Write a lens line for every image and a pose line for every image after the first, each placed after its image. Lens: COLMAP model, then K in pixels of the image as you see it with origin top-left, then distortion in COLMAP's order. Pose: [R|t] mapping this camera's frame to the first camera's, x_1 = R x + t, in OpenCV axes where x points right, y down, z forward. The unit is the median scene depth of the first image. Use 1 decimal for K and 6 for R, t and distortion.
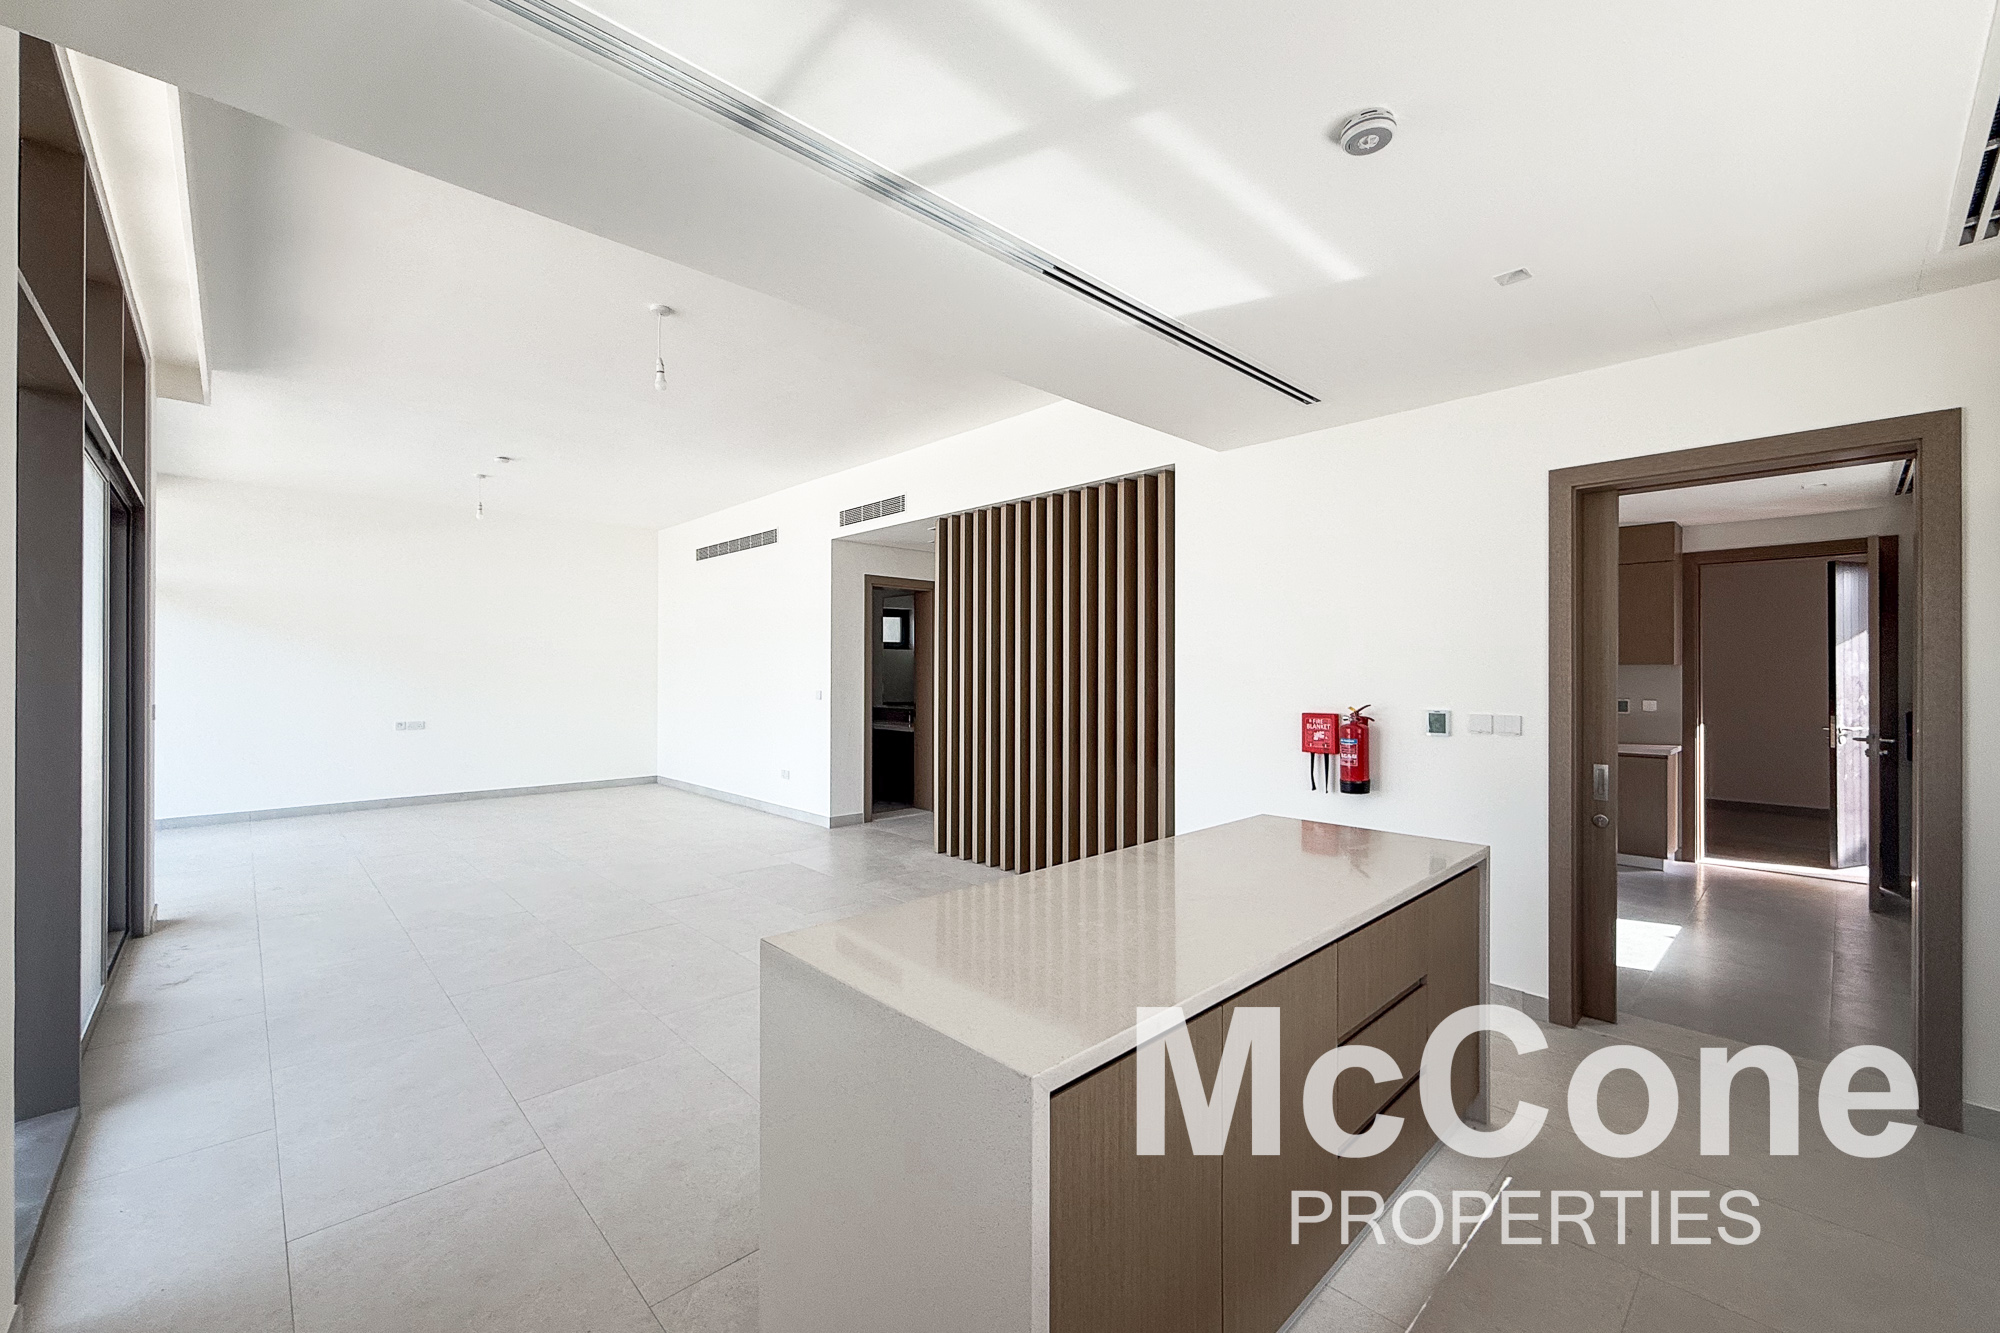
lens RADIAL K [[816.7, 0, 1002.7], [0, 816.7, 668.3], [0, 0, 1]] dist [-0.004378, -0.000135]
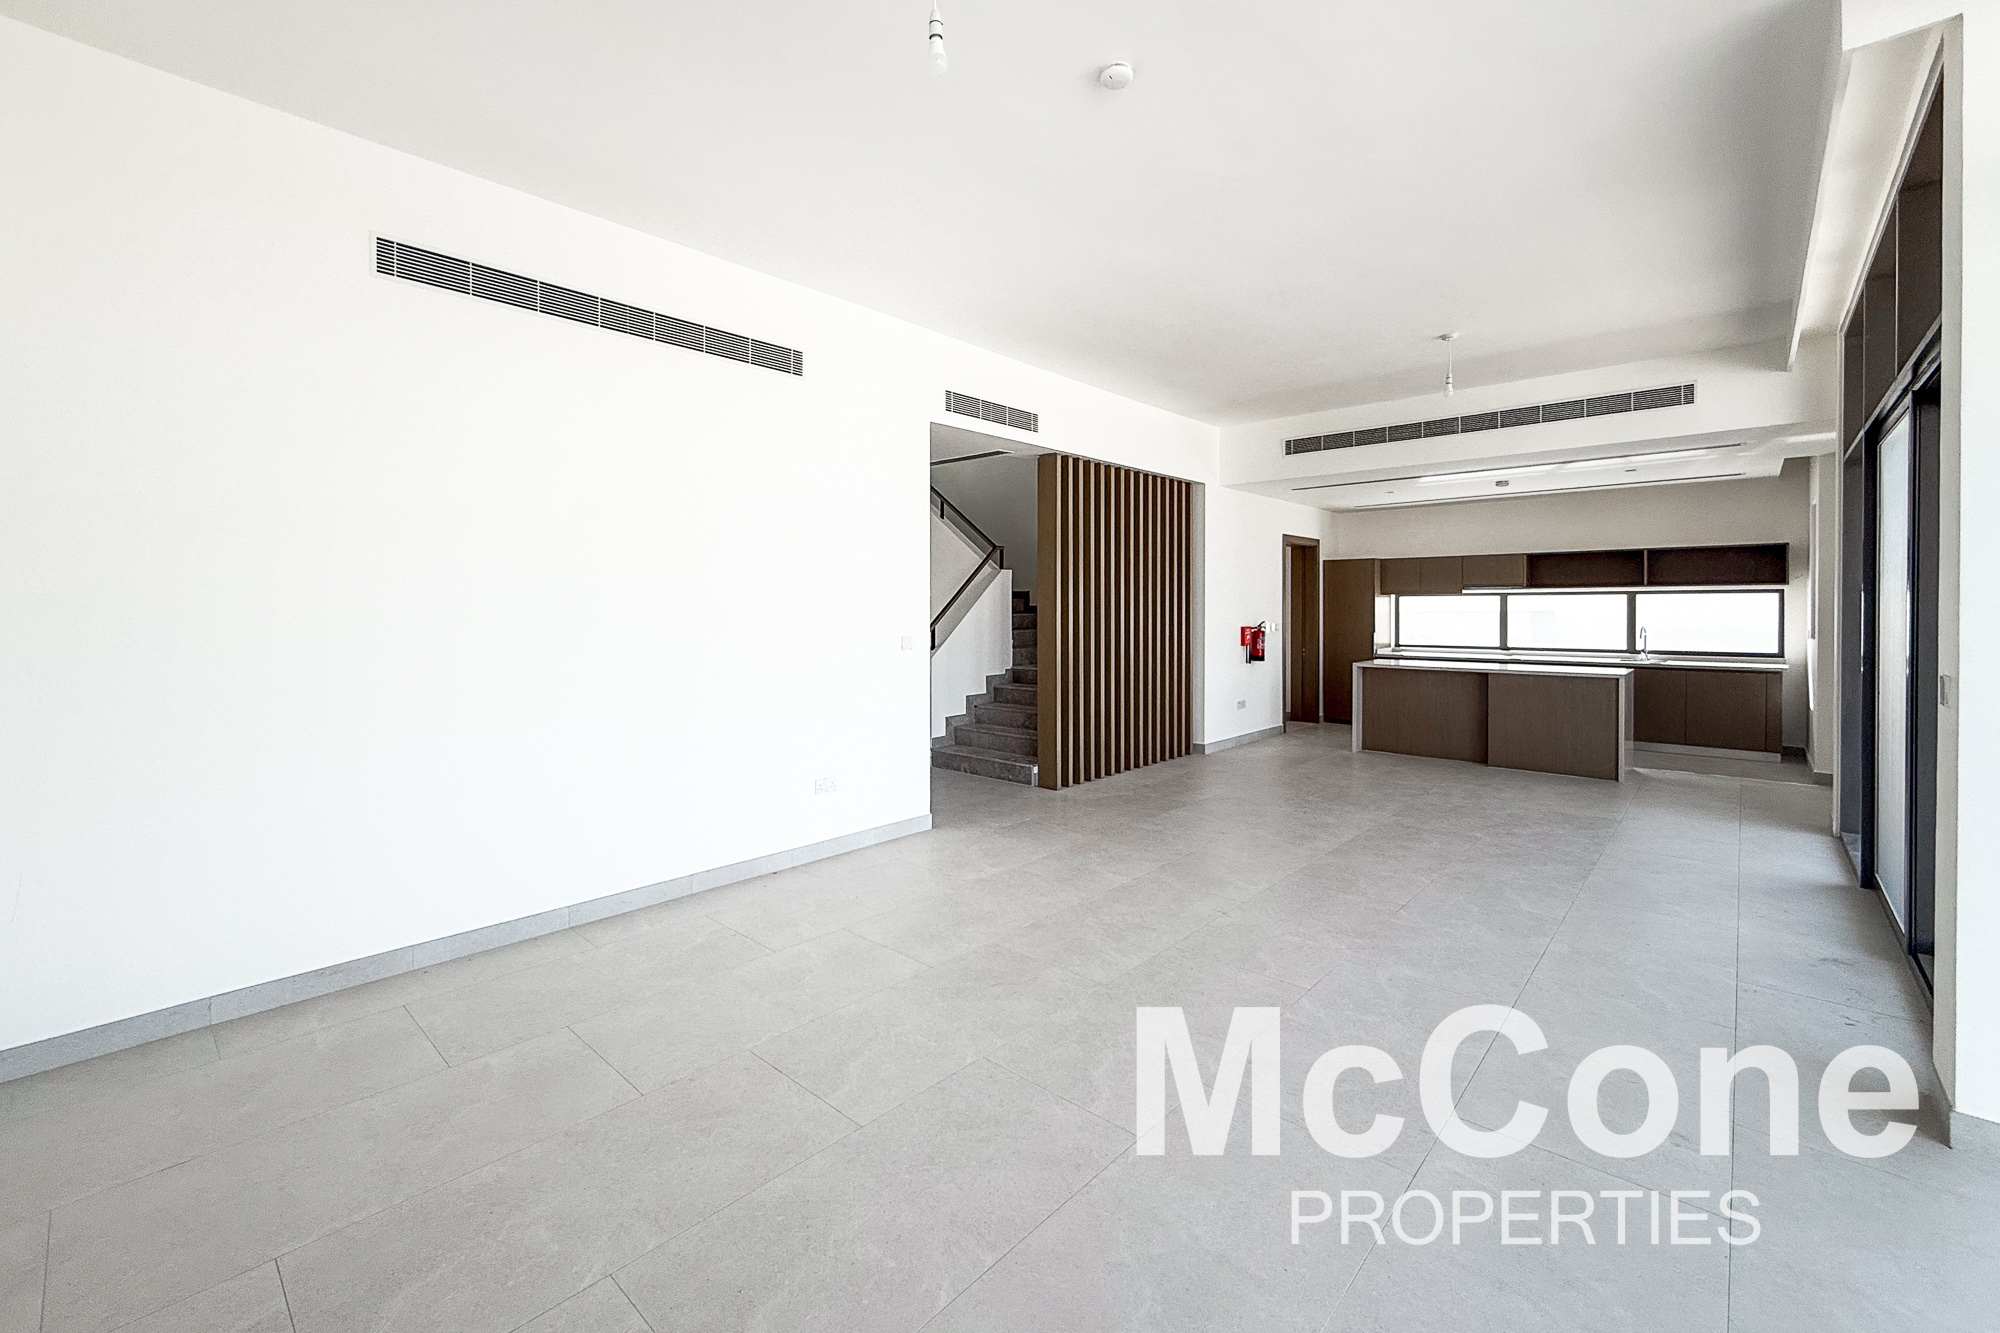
lens RADIAL K [[816.7, 0, 987.8], [0, 816.7, 614.7], [0, 0, 1]] dist [-0.004378, -0.000135]
pose [[-0.067054, -0.013018, 0.997664, -1.022297], [-0.005170, 0.999906, 0.012699, 0.000169], [-0.997736, -0.004307, -0.067115, 1.105891]]
